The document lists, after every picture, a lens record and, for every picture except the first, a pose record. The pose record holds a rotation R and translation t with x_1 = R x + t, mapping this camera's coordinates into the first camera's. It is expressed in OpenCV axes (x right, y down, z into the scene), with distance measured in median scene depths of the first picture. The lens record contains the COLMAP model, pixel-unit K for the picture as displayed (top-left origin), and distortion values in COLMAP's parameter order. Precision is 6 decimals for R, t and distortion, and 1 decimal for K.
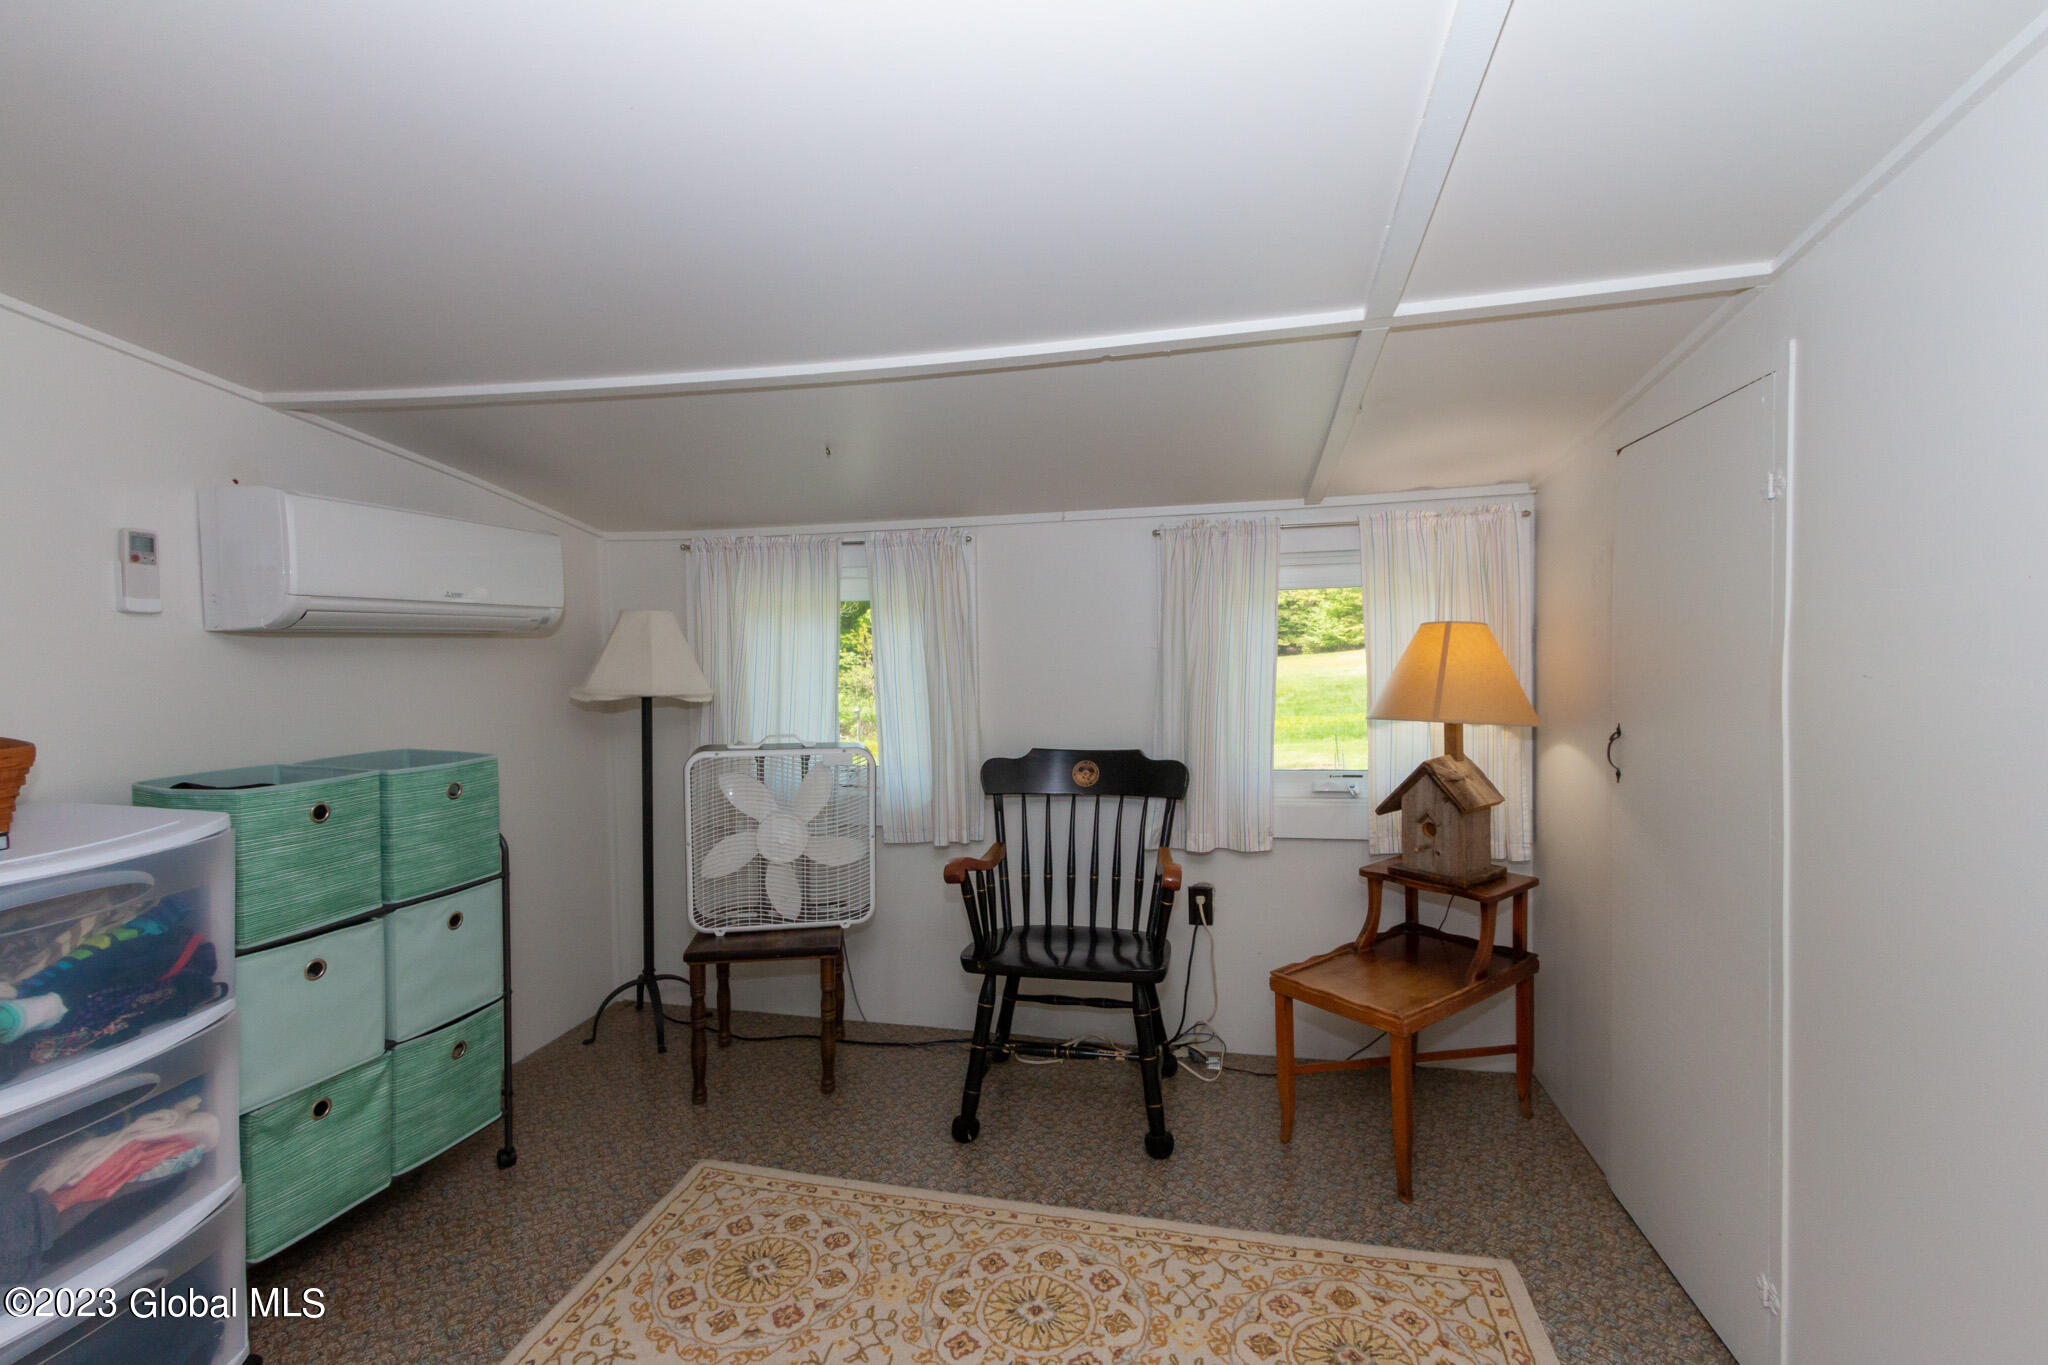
lens RADIAL K [[932.1, 0, 1009.3], [0, 932.1, 676.5], [0, 0, 1]] dist [0.001319, 0.000692]
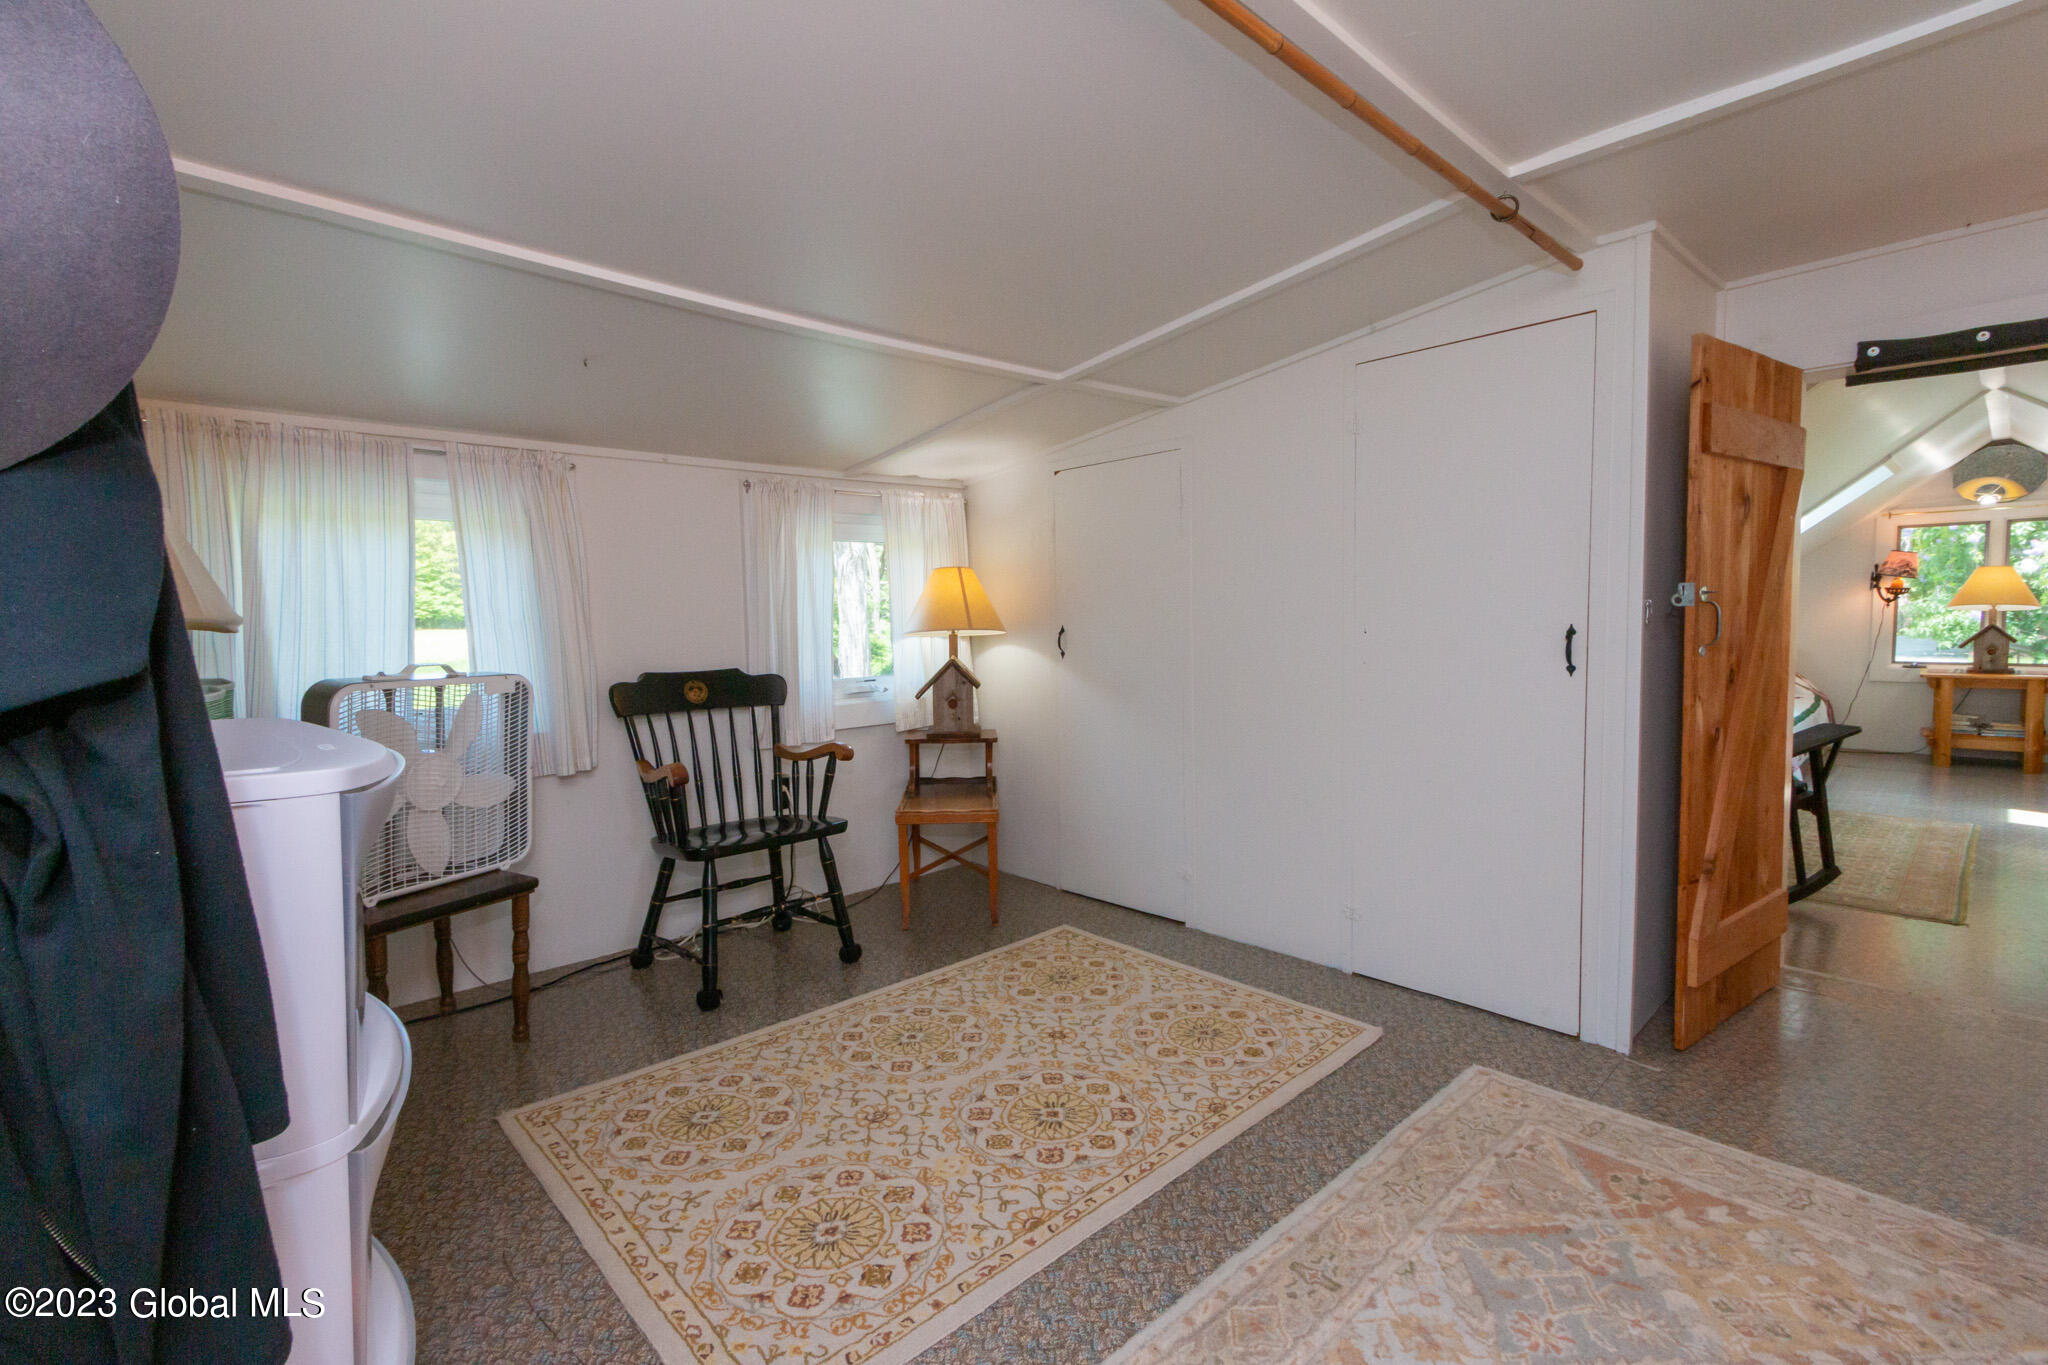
lens RADIAL K [[966.1, 0, 1008.6], [0, 966.1, 677.0], [0, 0, 1]] dist [0.003080, 0.000214]
pose [[0.551923, -0.044259, 0.832720, -0.801491], [0.034425, 0.998949, 0.030277, 0.076047], [-0.833184, 0.011956, 0.552866, 0.053683]]
